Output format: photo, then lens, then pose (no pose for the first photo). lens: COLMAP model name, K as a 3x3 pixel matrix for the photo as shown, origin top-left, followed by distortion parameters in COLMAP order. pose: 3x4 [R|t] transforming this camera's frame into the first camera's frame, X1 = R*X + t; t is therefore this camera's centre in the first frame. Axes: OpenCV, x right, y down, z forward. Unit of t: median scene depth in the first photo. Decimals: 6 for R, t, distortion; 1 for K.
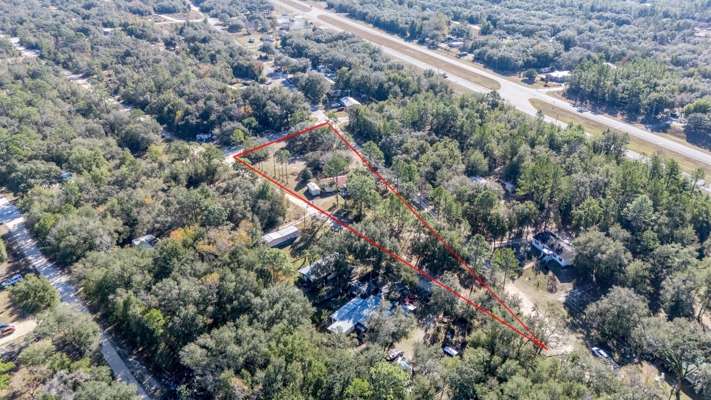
lens RADIAL K [[510.6, 0, 355.2], [0, 510.6, 201.4], [0, 0, 1]] dist [0.048435, -0.031546]
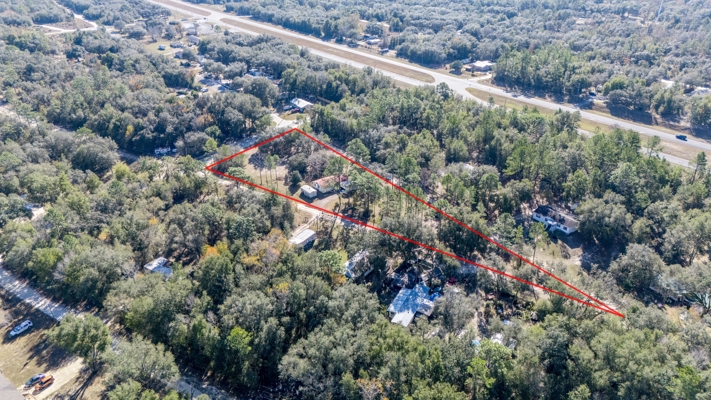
lens RADIAL K [[510.6, 0, 357.9], [0, 510.6, 198.8], [0, 0, 1]] dist [0.048435, -0.031546]
pose [[0.972704, -0.112287, 0.203071, -0.158182], [0.113391, 0.993531, 0.006229, -0.004202], [-0.202457, 0.016967, 0.979144, 0.007340]]
